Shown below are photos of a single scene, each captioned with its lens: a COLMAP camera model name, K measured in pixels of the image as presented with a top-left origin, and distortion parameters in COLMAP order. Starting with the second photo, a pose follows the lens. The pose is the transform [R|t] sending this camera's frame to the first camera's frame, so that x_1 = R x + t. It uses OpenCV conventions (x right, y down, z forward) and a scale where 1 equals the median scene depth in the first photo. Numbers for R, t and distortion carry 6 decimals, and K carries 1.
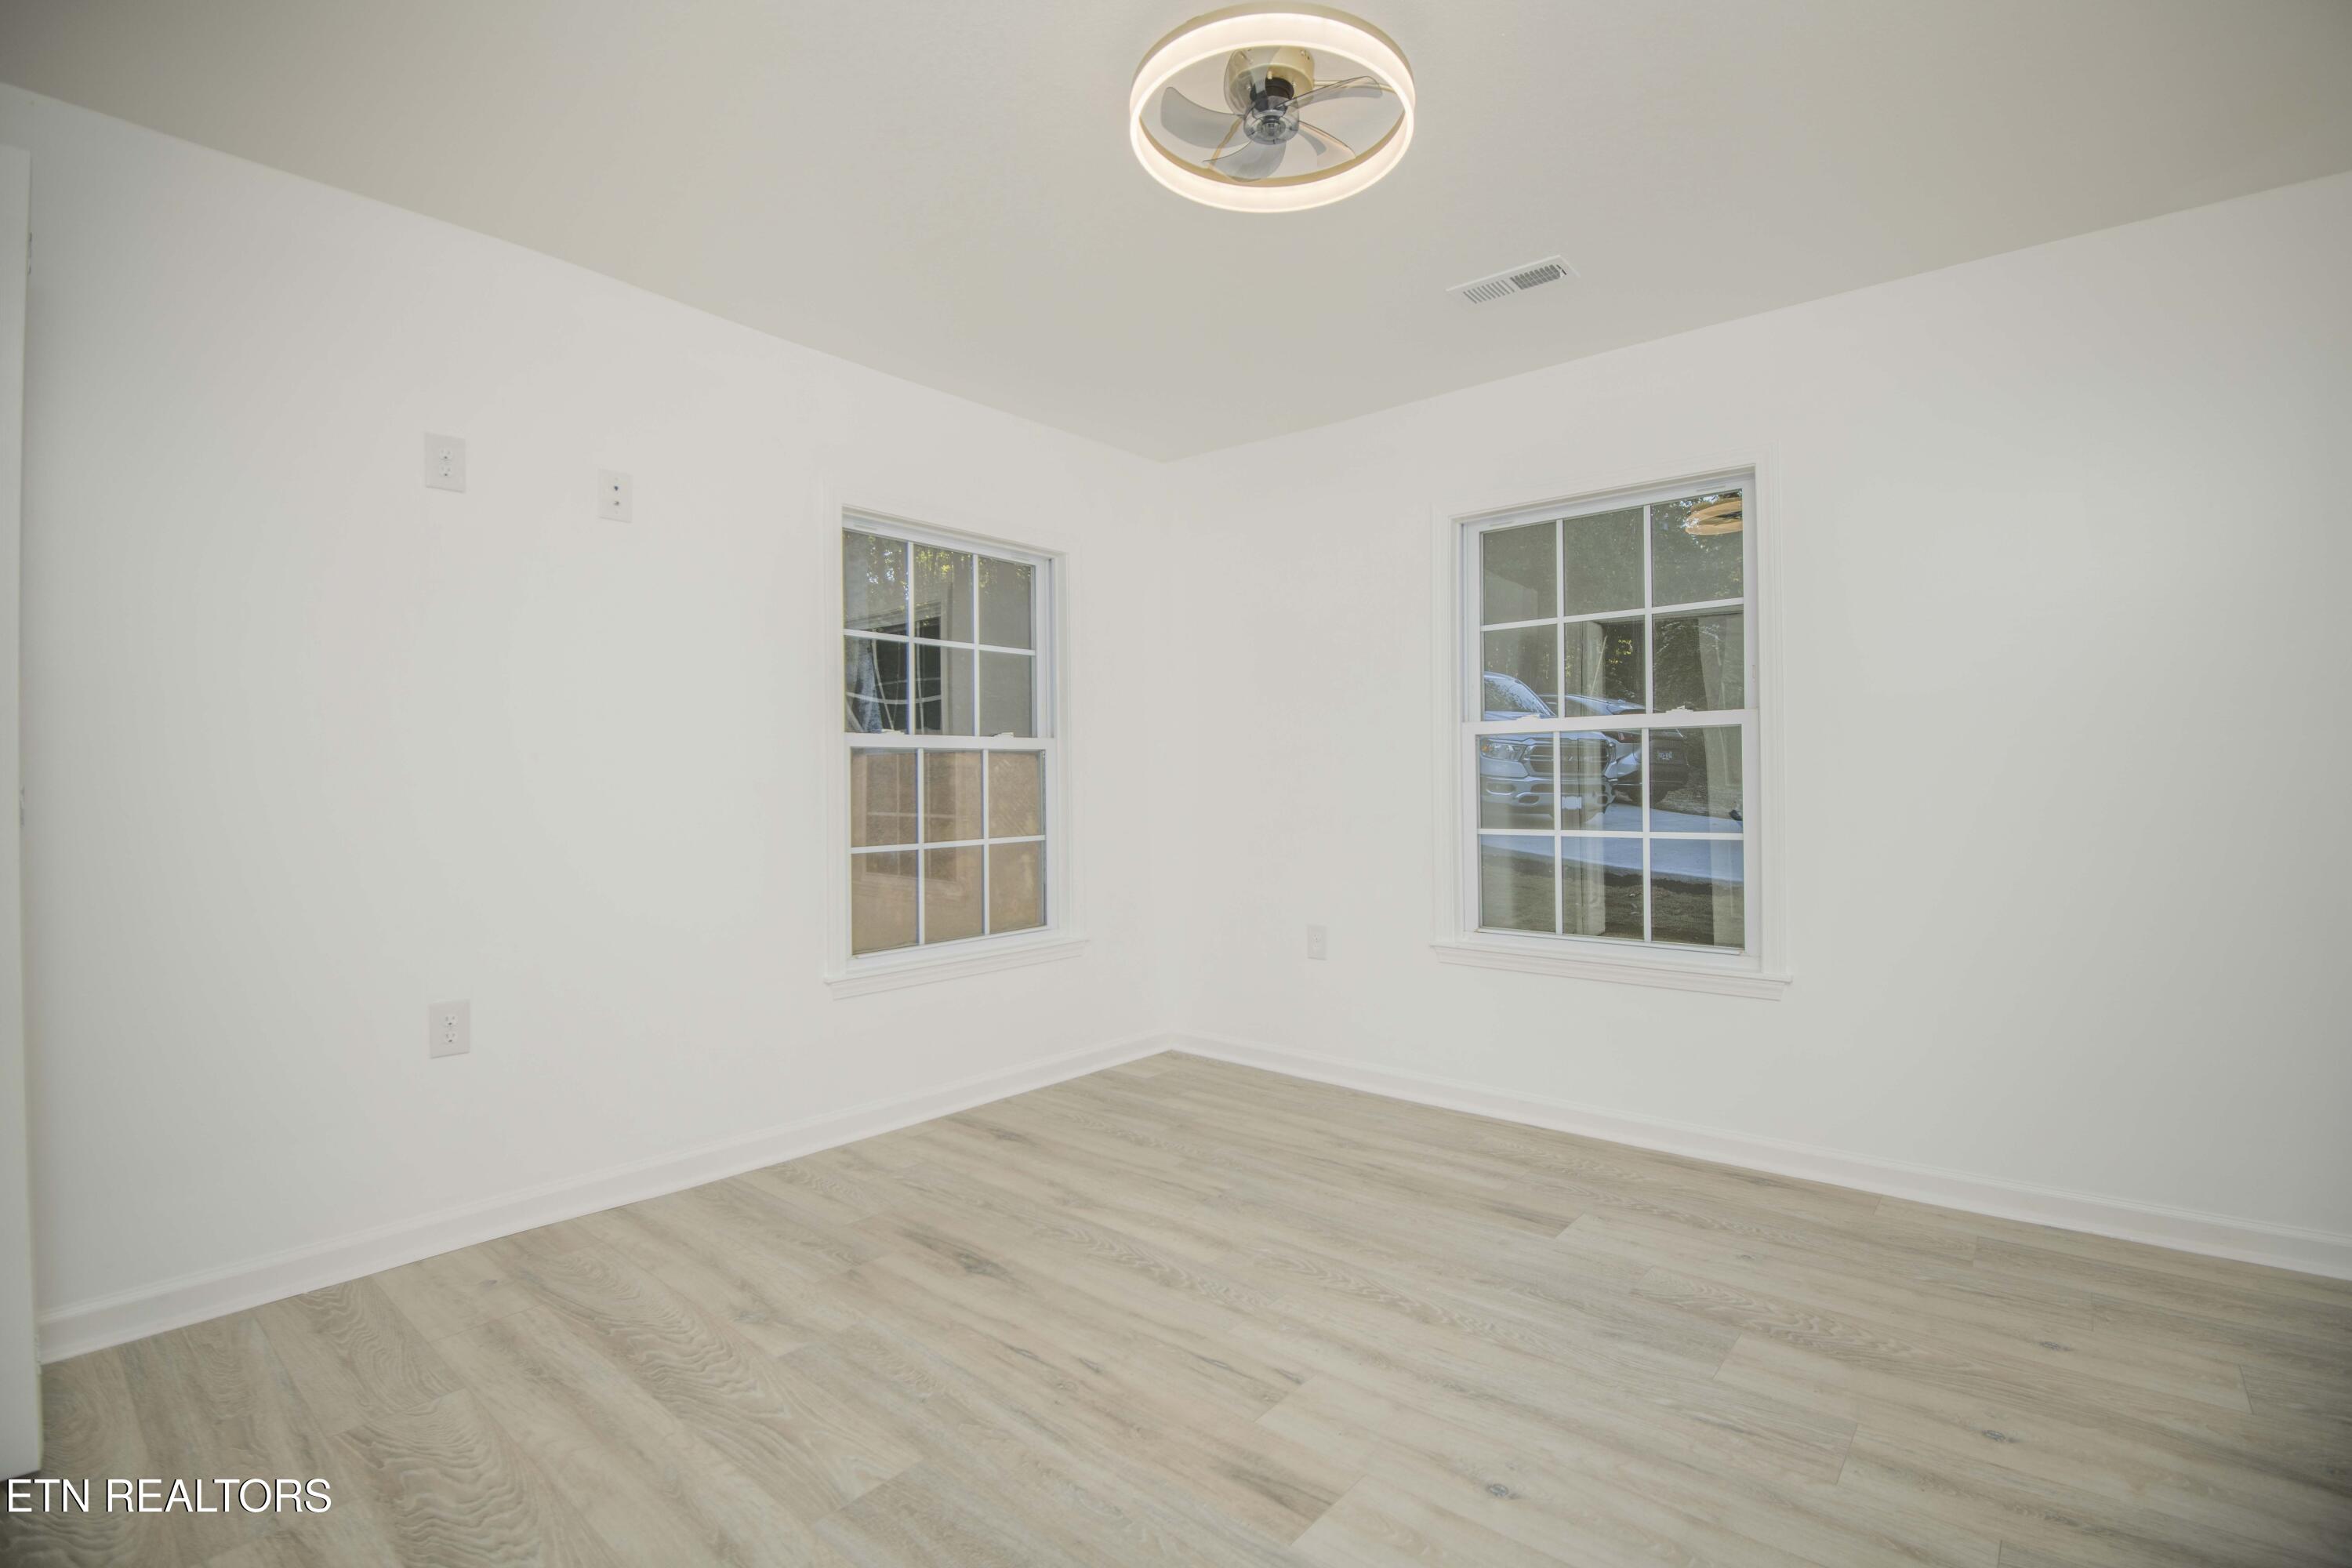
lens RADIAL K [[1095.9, 0, 1225.5], [0, 1095.9, 769.8], [0, 0, 1]] dist [-0.031061, -0.000338]
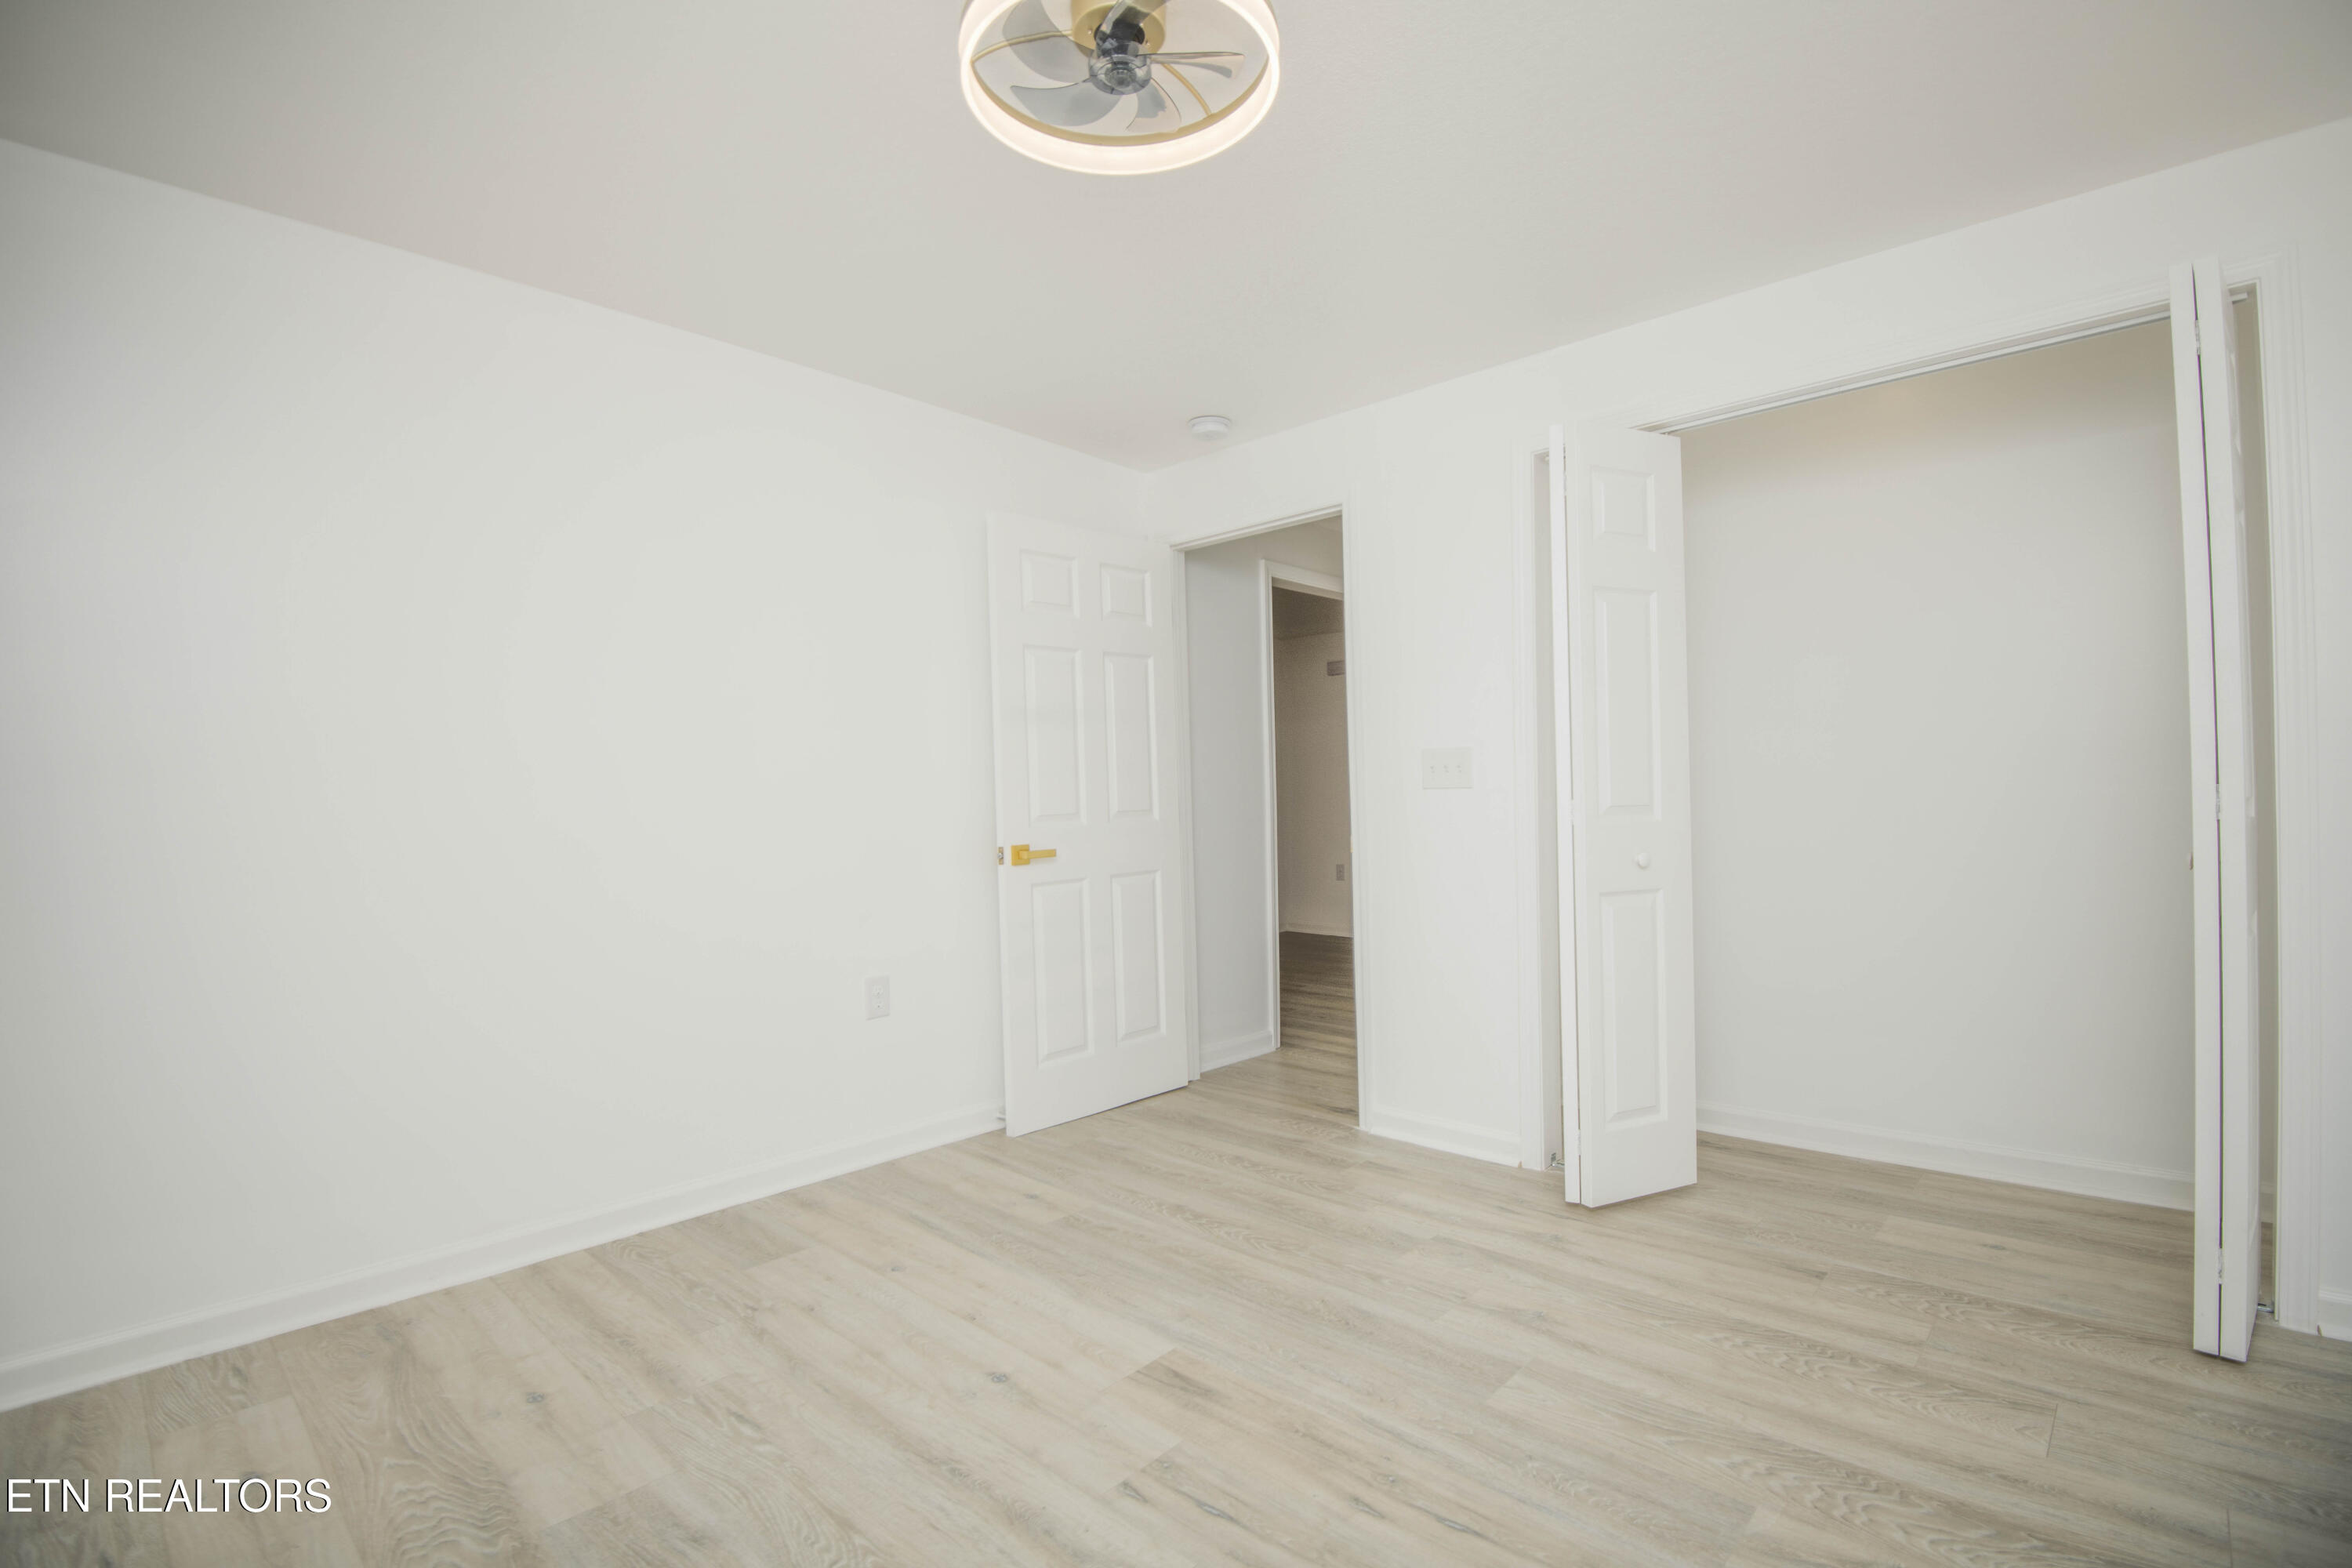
lens RADIAL K [[1064.8, 0, 1176.0], [0, 1064.8, 784.0], [0, 0, 1]] dist [-0.025526, -0.007694]
pose [[-0.994945, 0.023379, 0.097665, -0.069489], [0.022017, 0.999645, -0.015006, 0.003402], [-0.097981, -0.012780, -0.995106, 1.802965]]
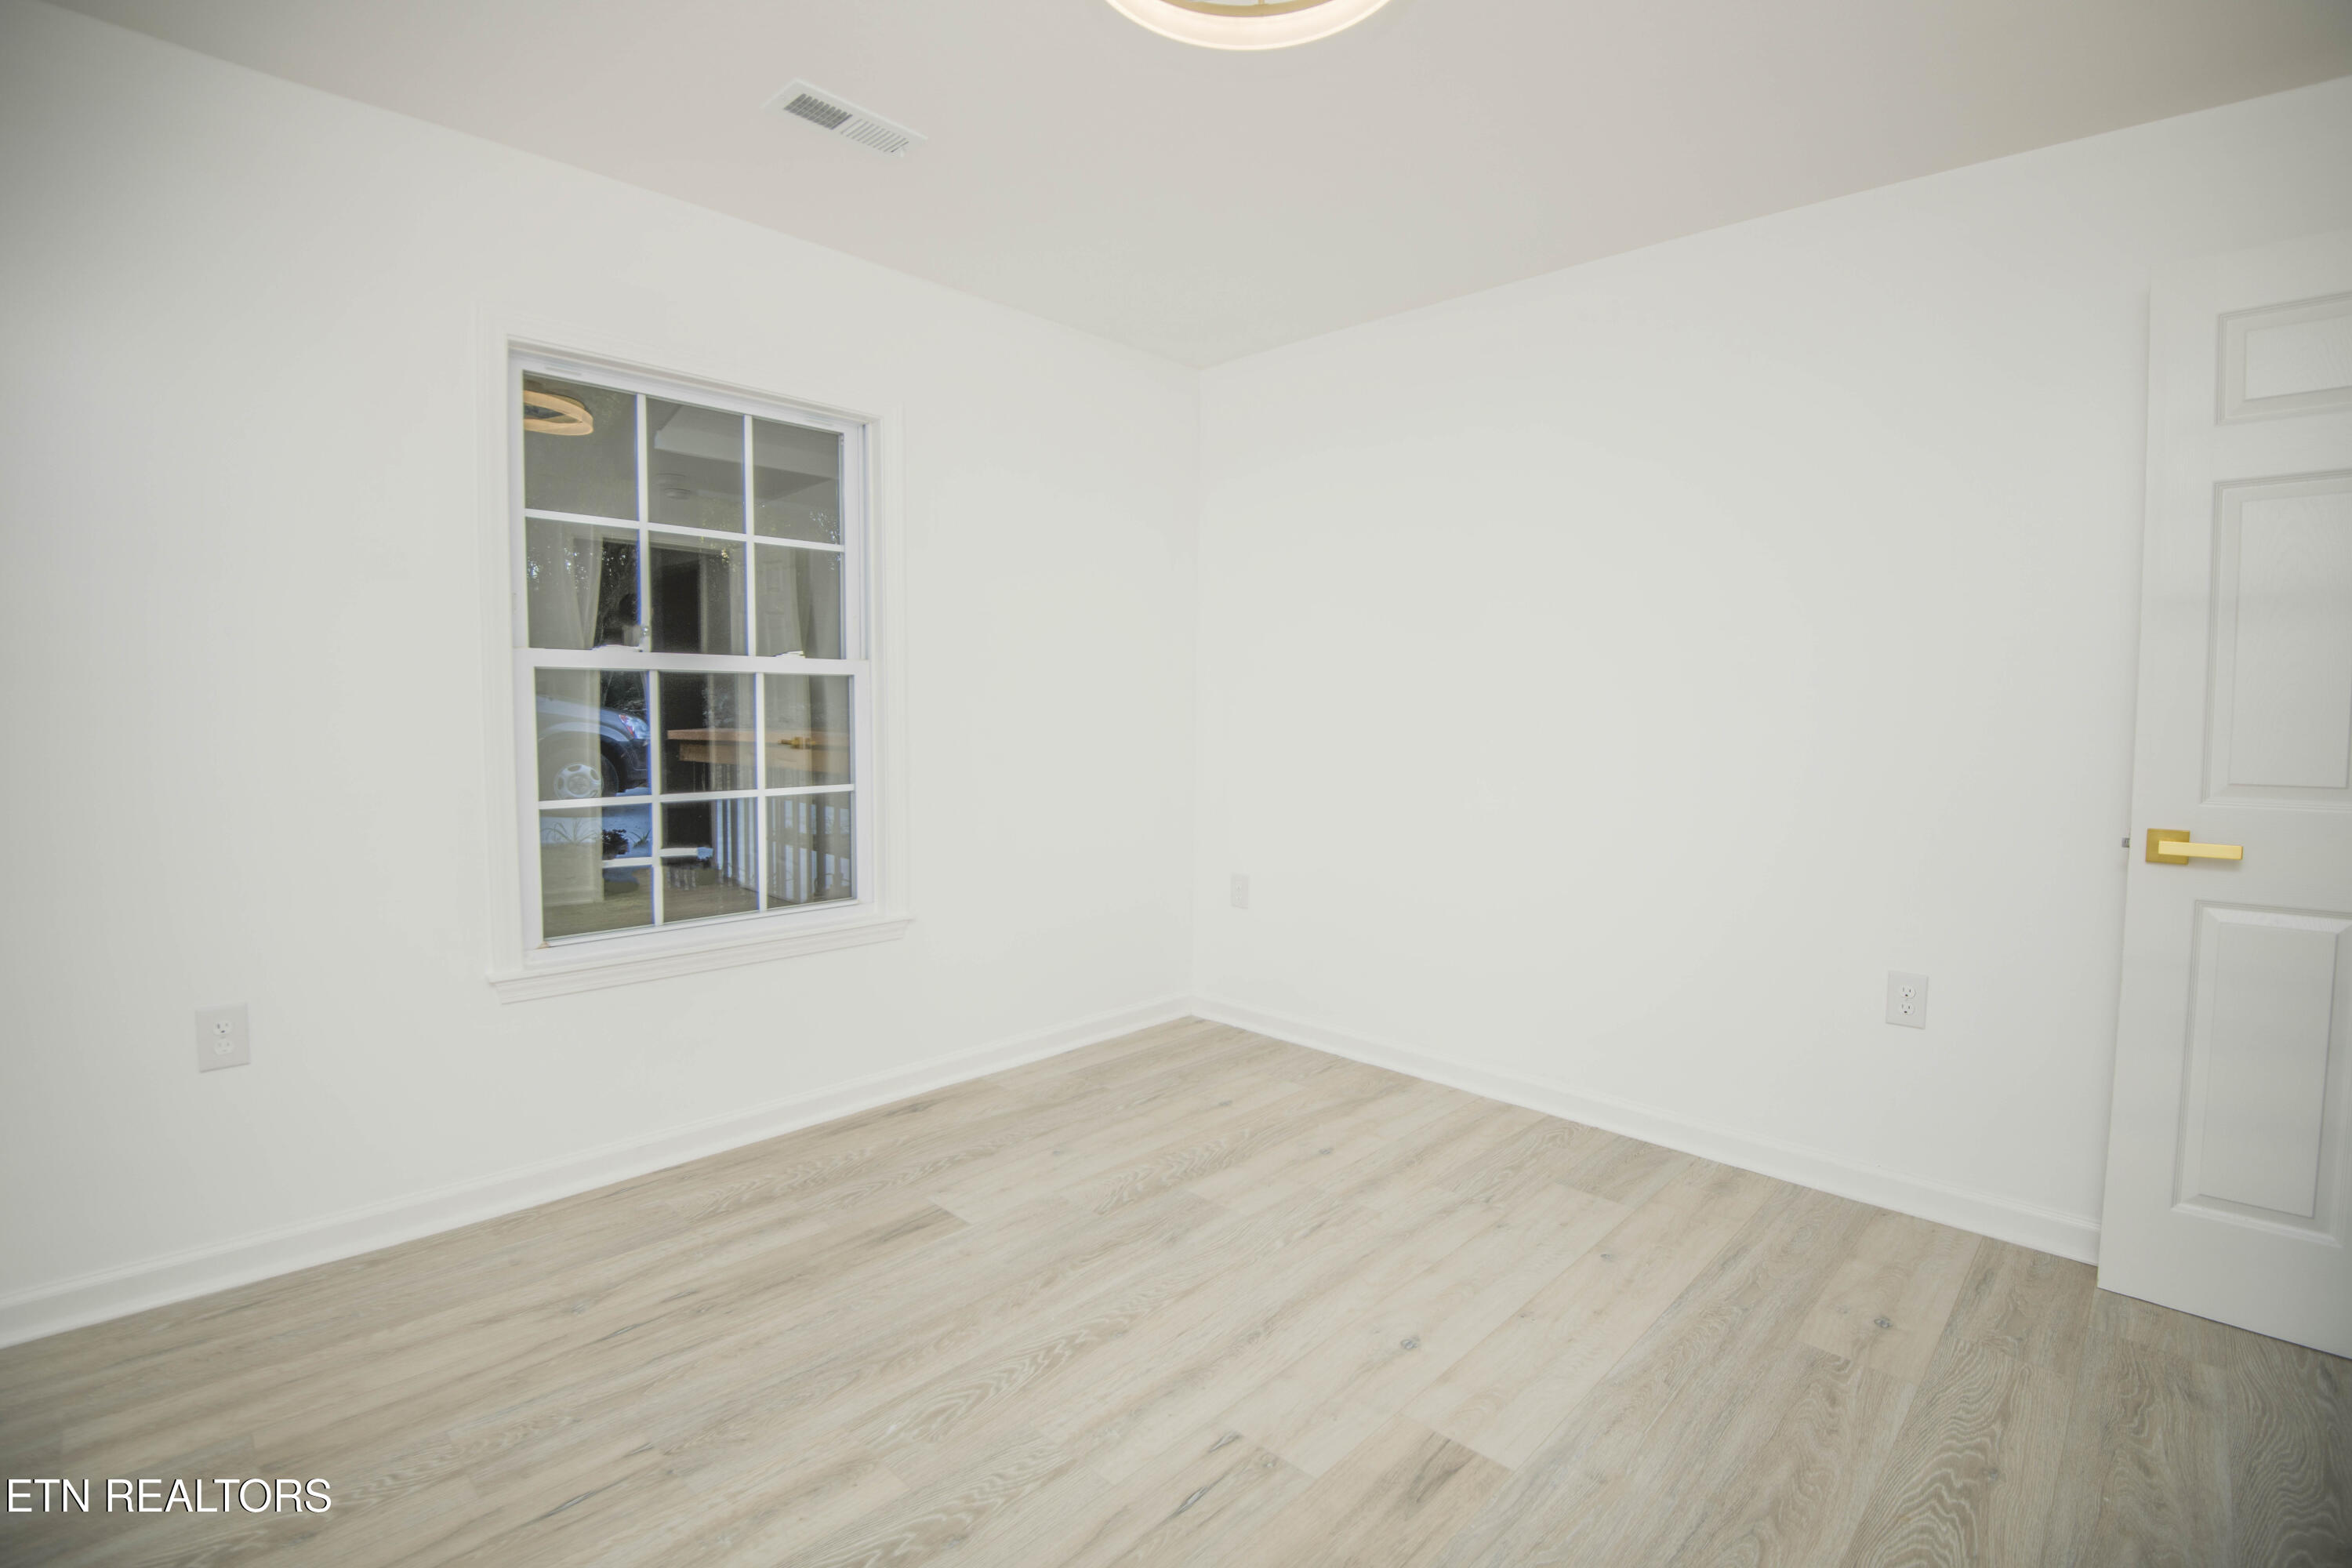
lens RADIAL K [[1058.4, 0, 1204.3], [0, 1058.4, 777.9], [0, 0, 1]] dist [-0.001751, -0.018919]
pose [[0.081596, -0.061384, 0.994773, -0.732758], [-0.021044, 0.997773, 0.063295, -0.024153], [-0.996443, -0.026099, 0.080123, 0.941148]]
